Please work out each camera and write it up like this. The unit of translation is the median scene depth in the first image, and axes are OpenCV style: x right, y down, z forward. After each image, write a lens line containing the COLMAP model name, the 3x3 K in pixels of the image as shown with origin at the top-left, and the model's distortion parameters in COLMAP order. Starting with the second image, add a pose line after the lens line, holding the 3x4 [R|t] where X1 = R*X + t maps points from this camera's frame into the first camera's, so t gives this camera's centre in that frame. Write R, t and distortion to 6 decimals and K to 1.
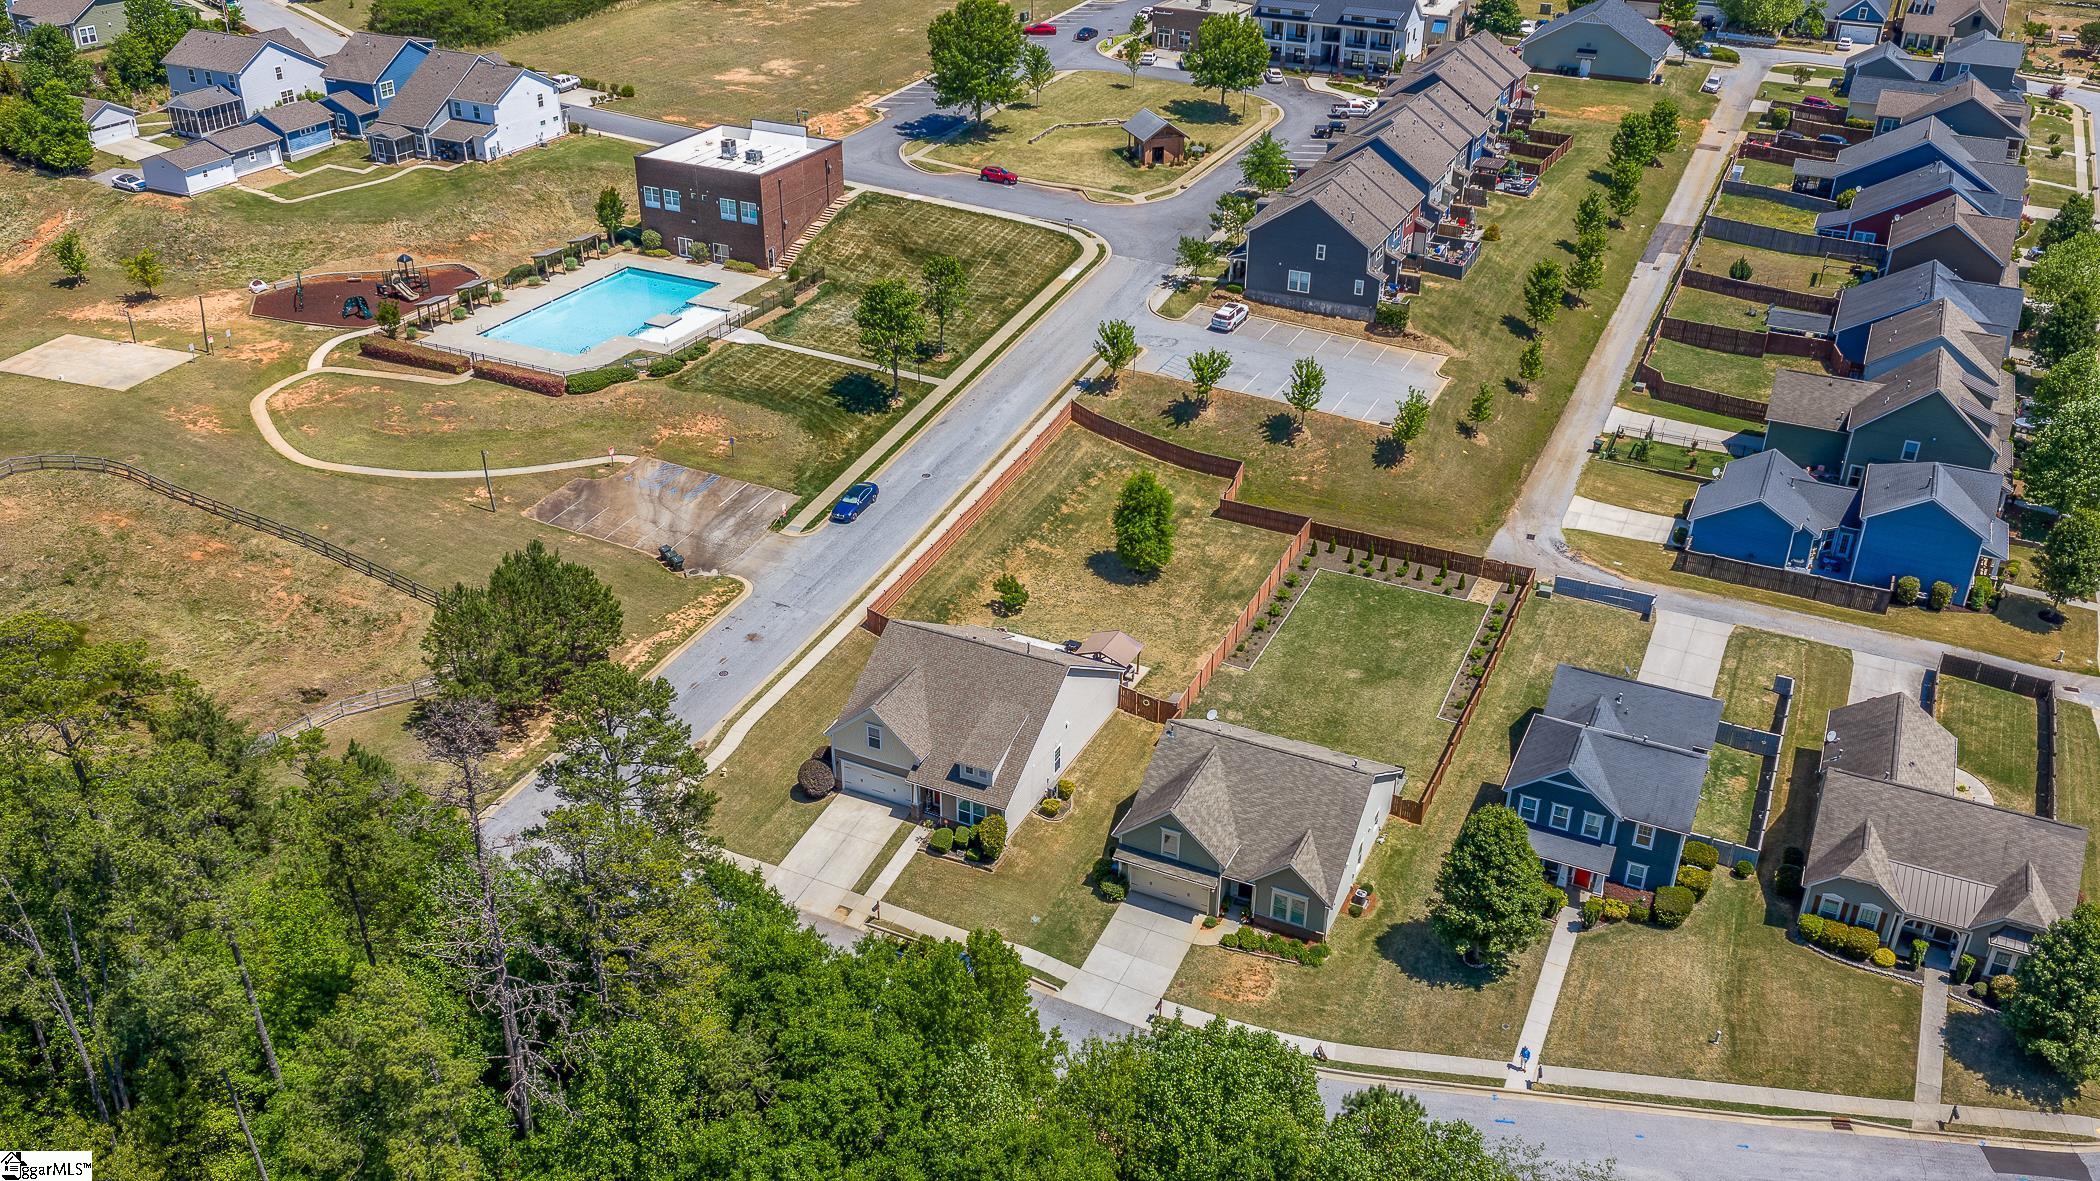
lens RADIAL K [[1742.7, 0, 1050.0], [0, 1742.7, 590.5], [0, 0, 1]] dist [0.033156, -0.059227]
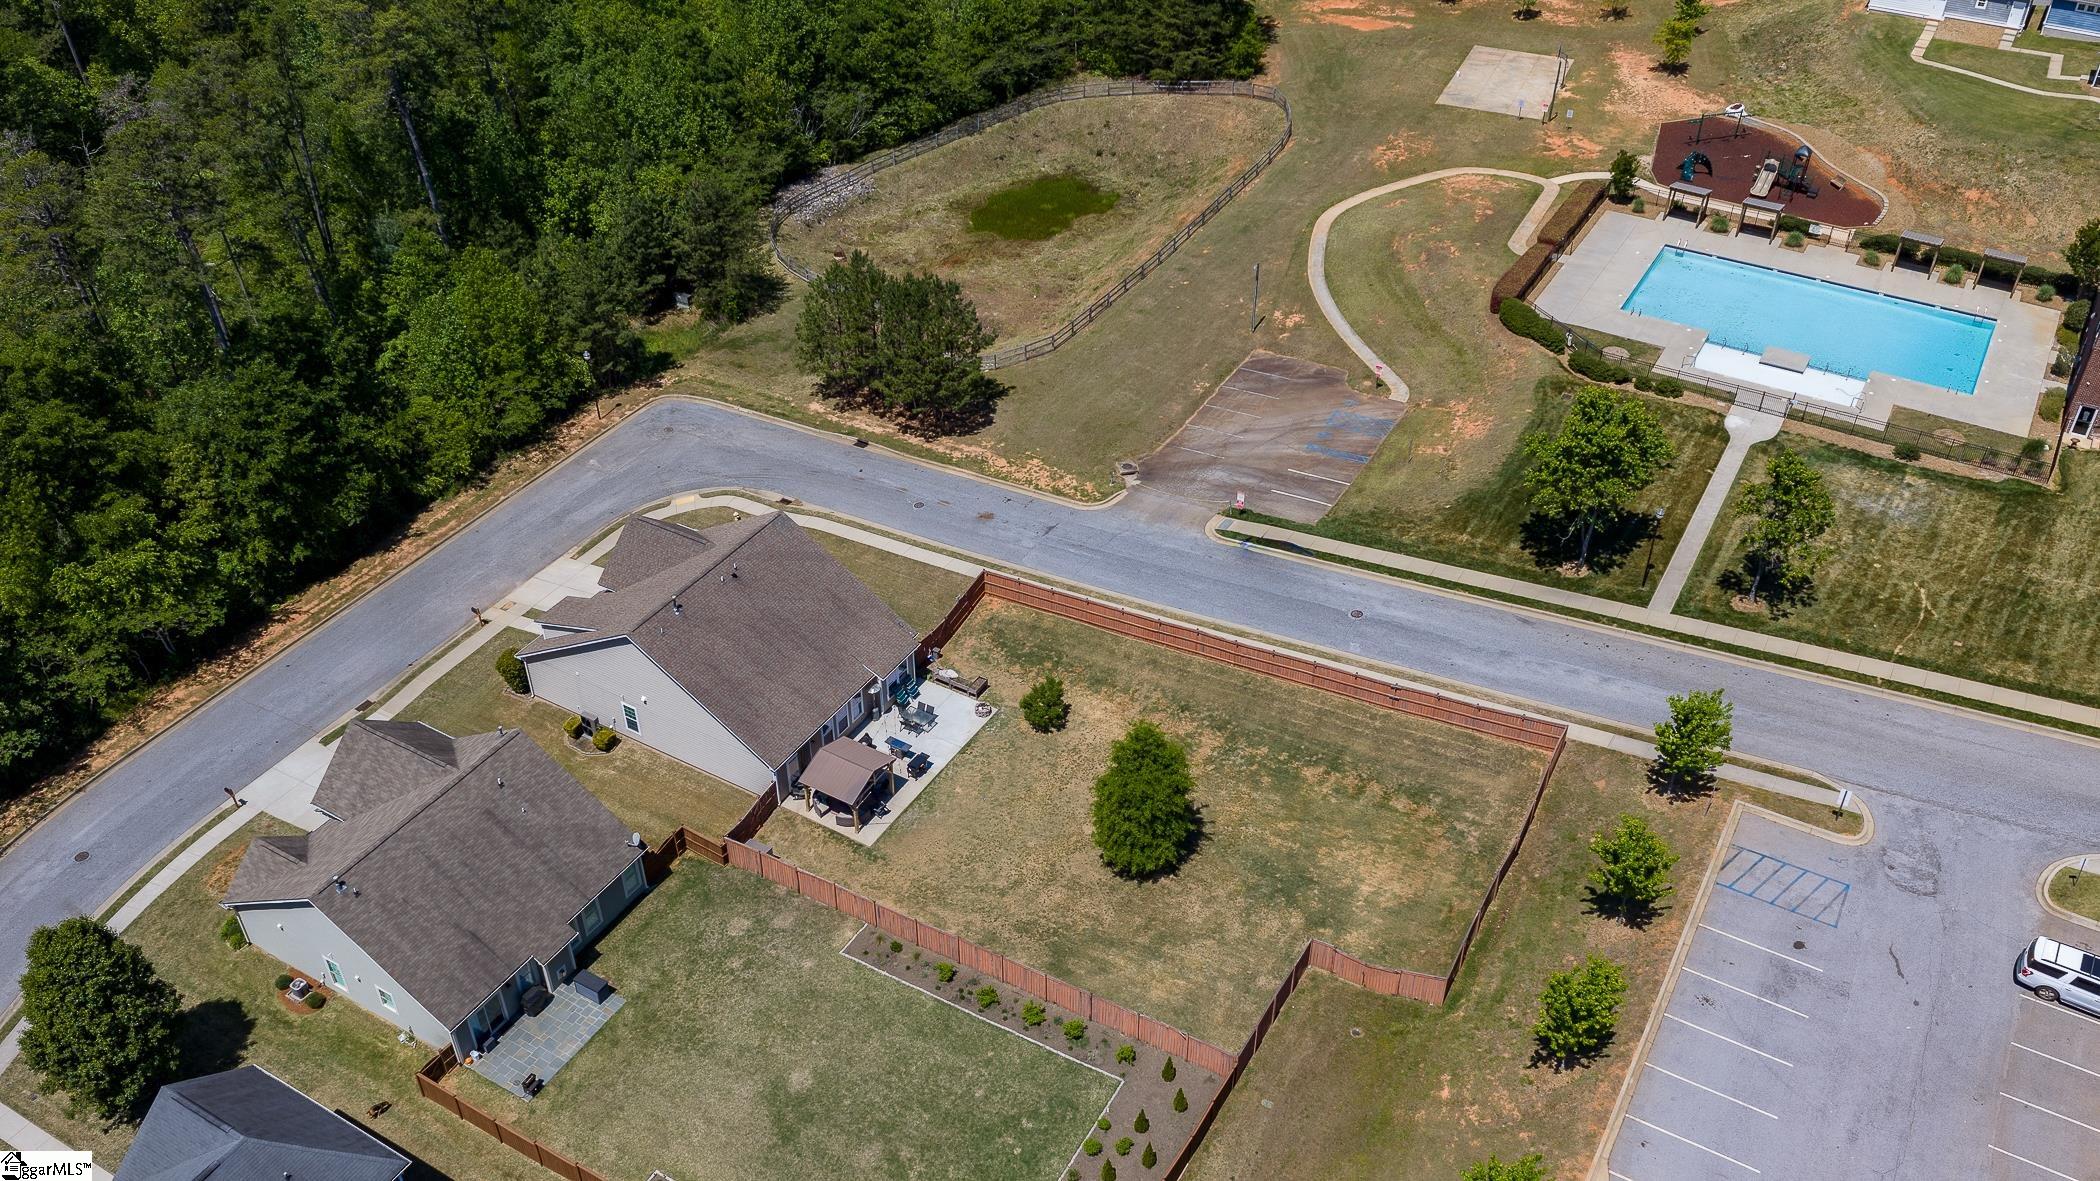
lens RADIAL K [[1742.7, 0, 1050.0], [0, 1742.7, 590.5], [0, 0, 1]] dist [0.033156, -0.059227]
pose [[-0.088970, 0.592661, -0.800523, 0.412695], [-0.481502, 0.677967, 0.555442, -0.337830], [0.871918, 0.434871, 0.225049, 0.633707]]
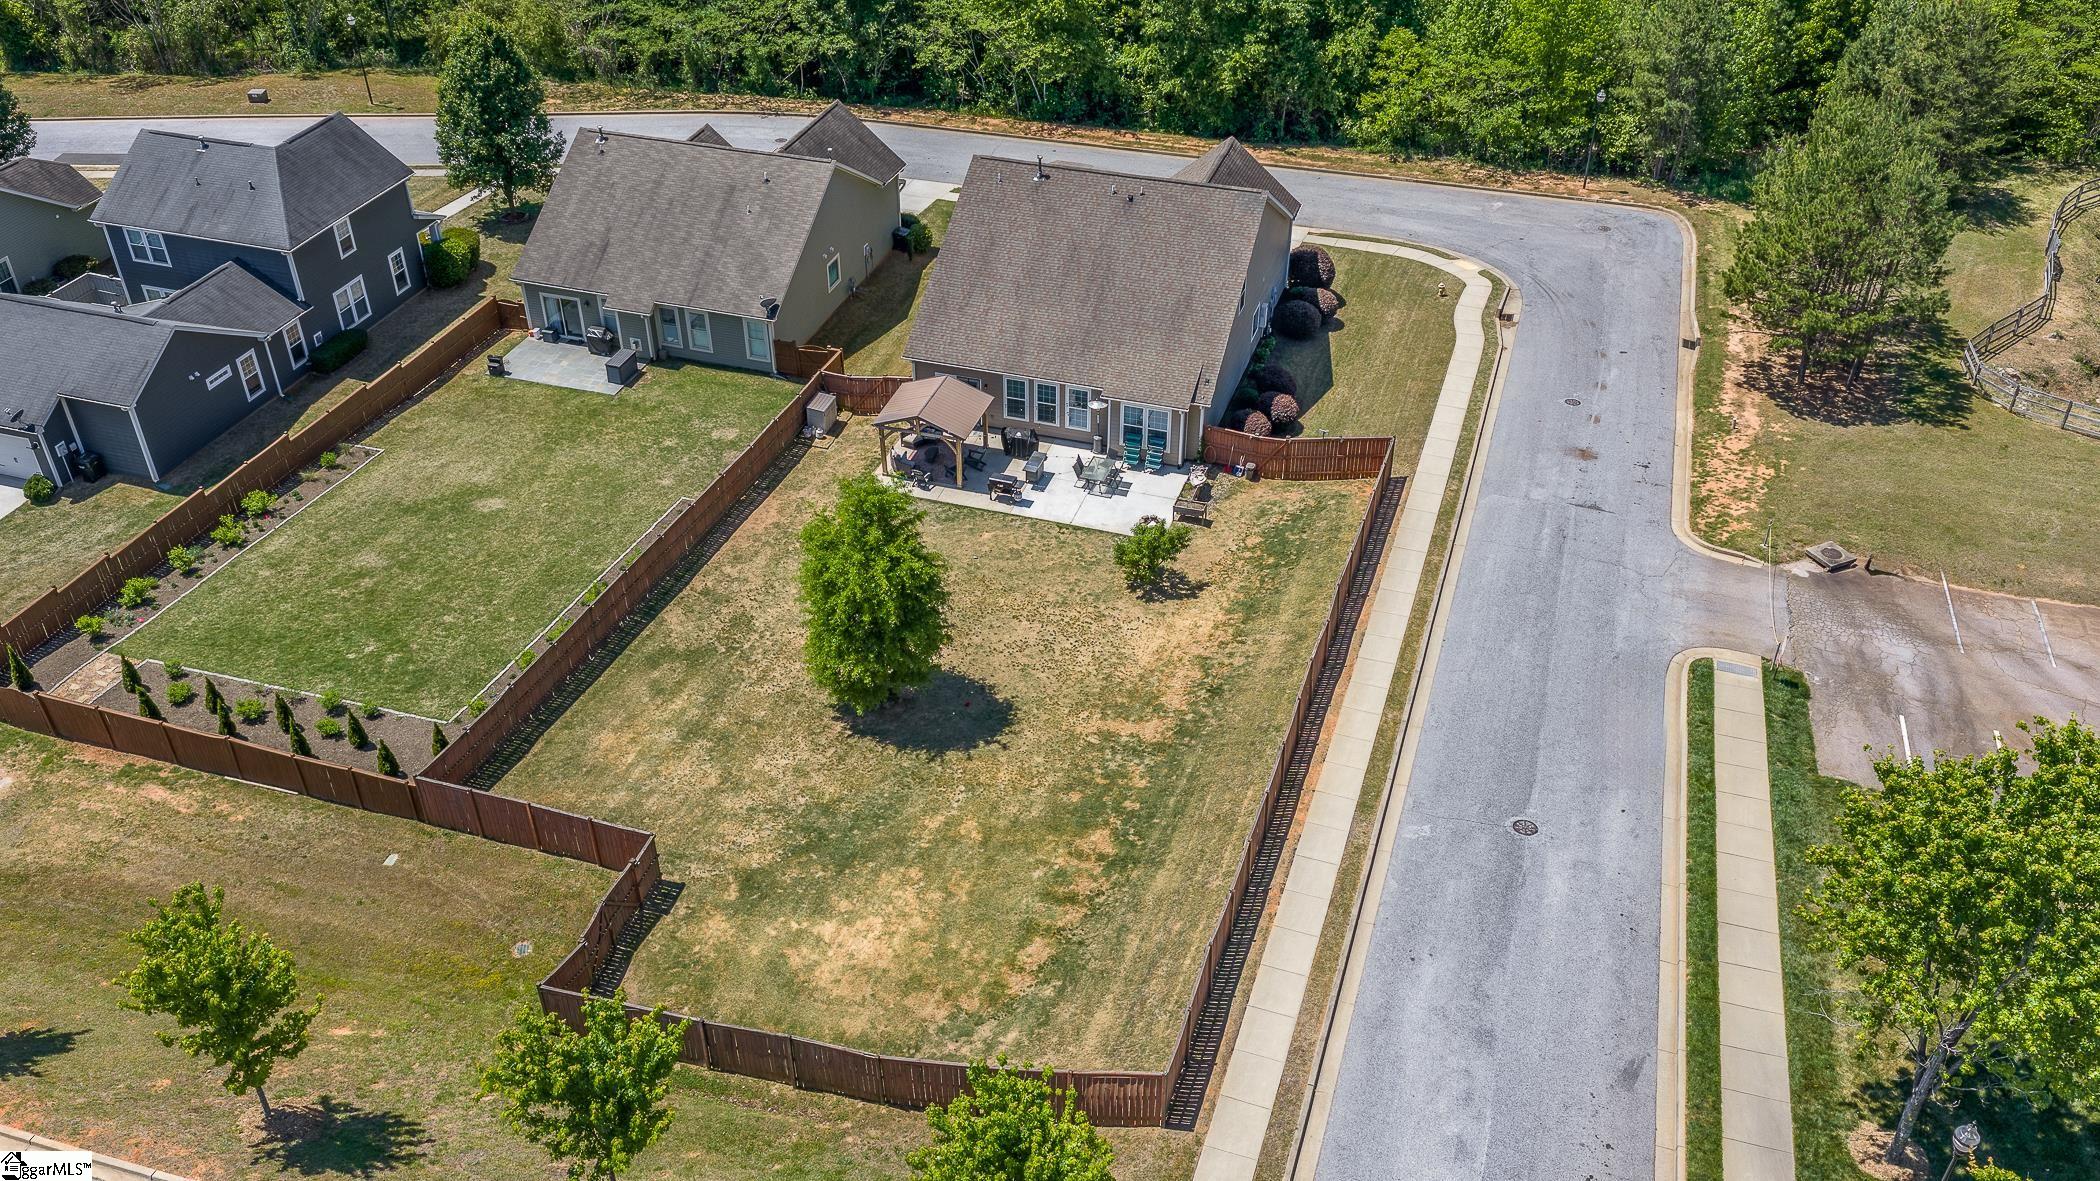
lens RADIAL K [[1742.7, 0, 1050.0], [0, 1742.7, 590.5], [0, 0, 1]] dist [0.033156, -0.059227]
pose [[-0.990643, 0.068449, -0.118074, 0.048311], [-0.077739, 0.428077, 0.900392, -0.328038], [0.112176, 0.901146, -0.418751, 0.936082]]
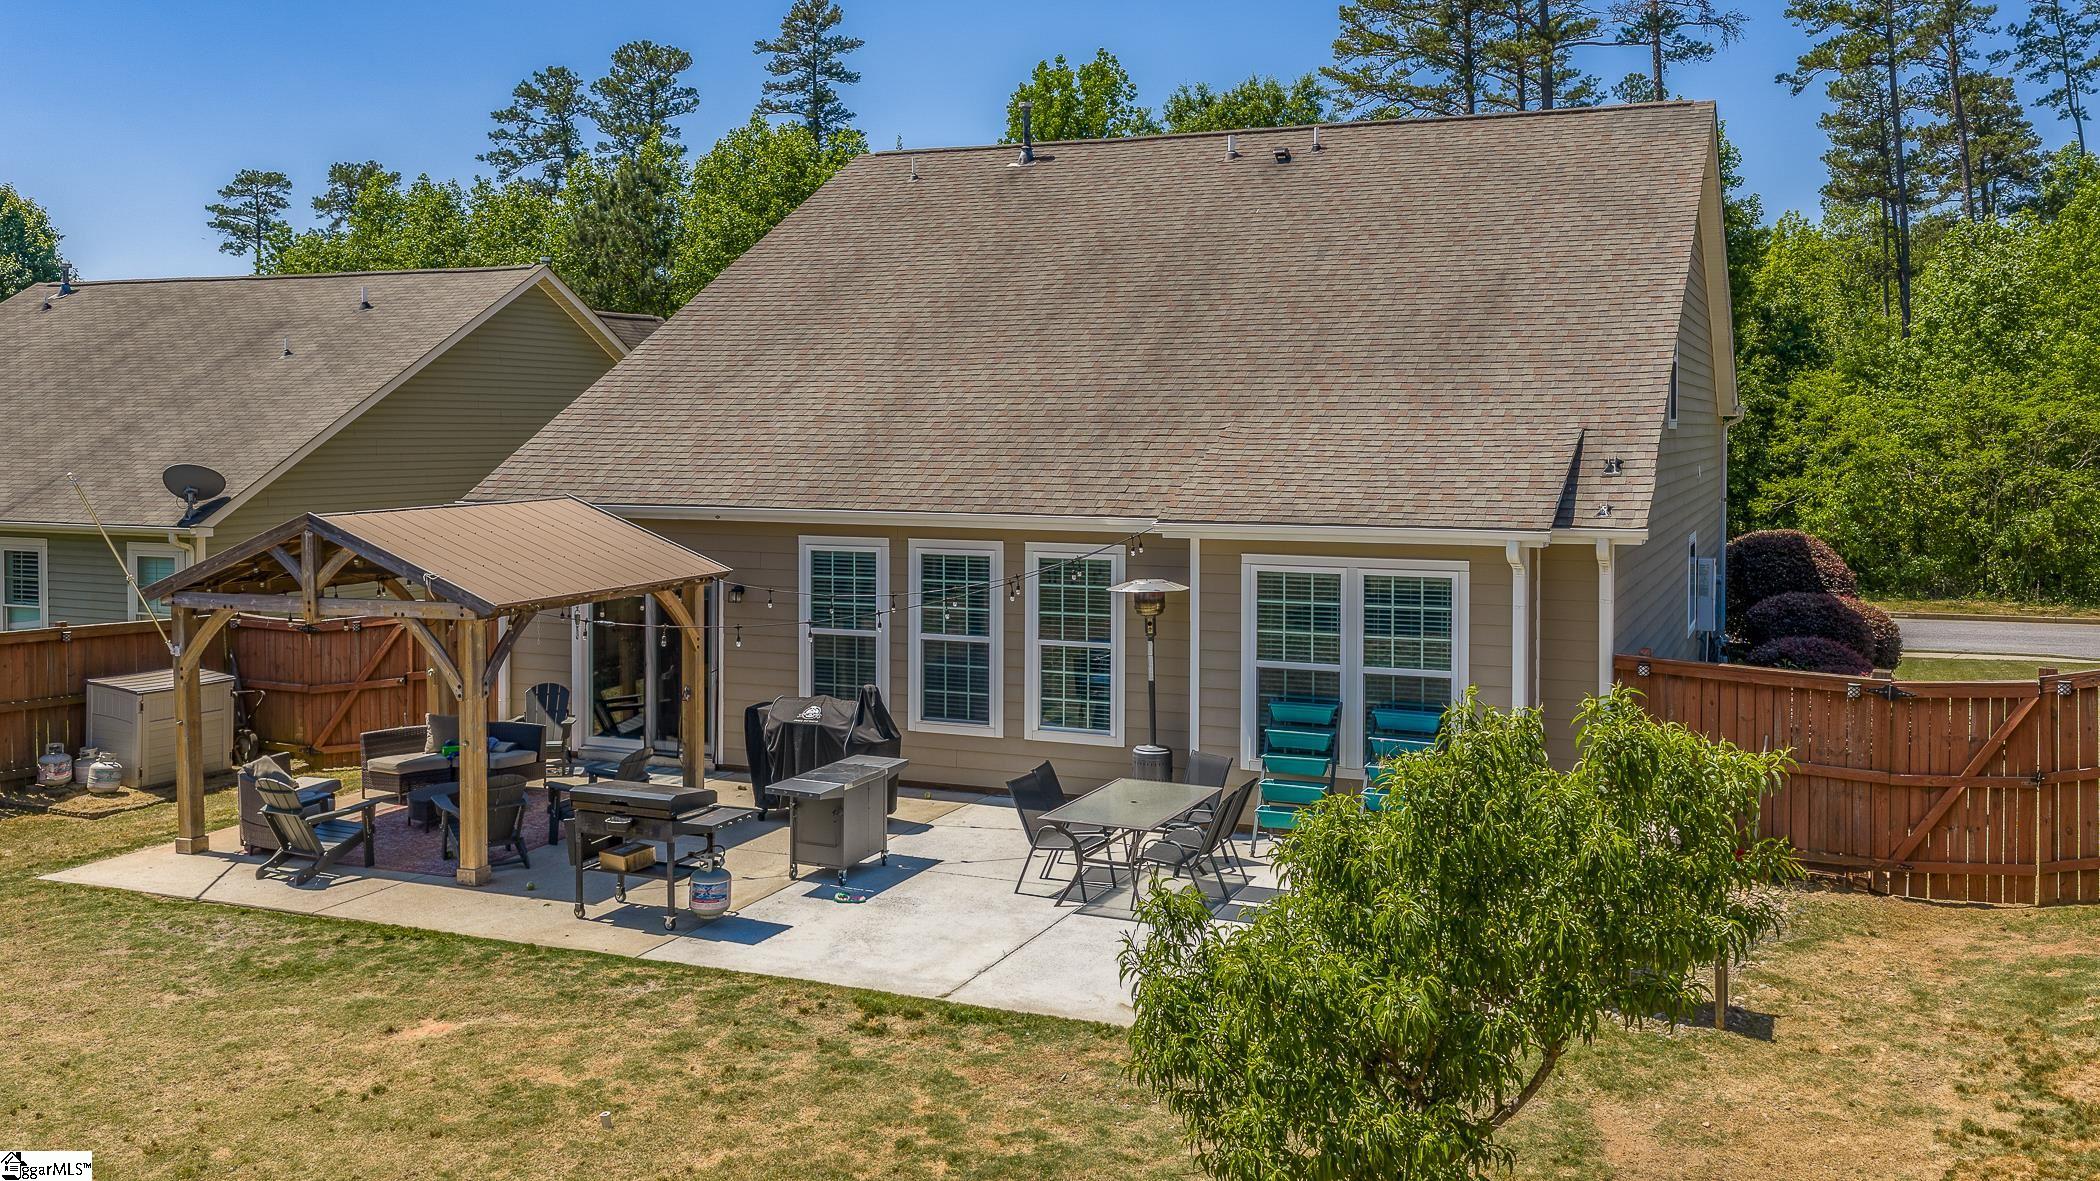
lens RADIAL K [[1742.7, 0, 1050.0], [0, 1742.7, 590.5], [0, 0, 1]] dist [0.033156, -0.059227]
pose [[-0.999378, -0.008120, -0.034318, -0.005898], [-0.026151, 0.823523, 0.566679, -0.030191], [0.023660, 0.567224, -0.823223, 0.804334]]
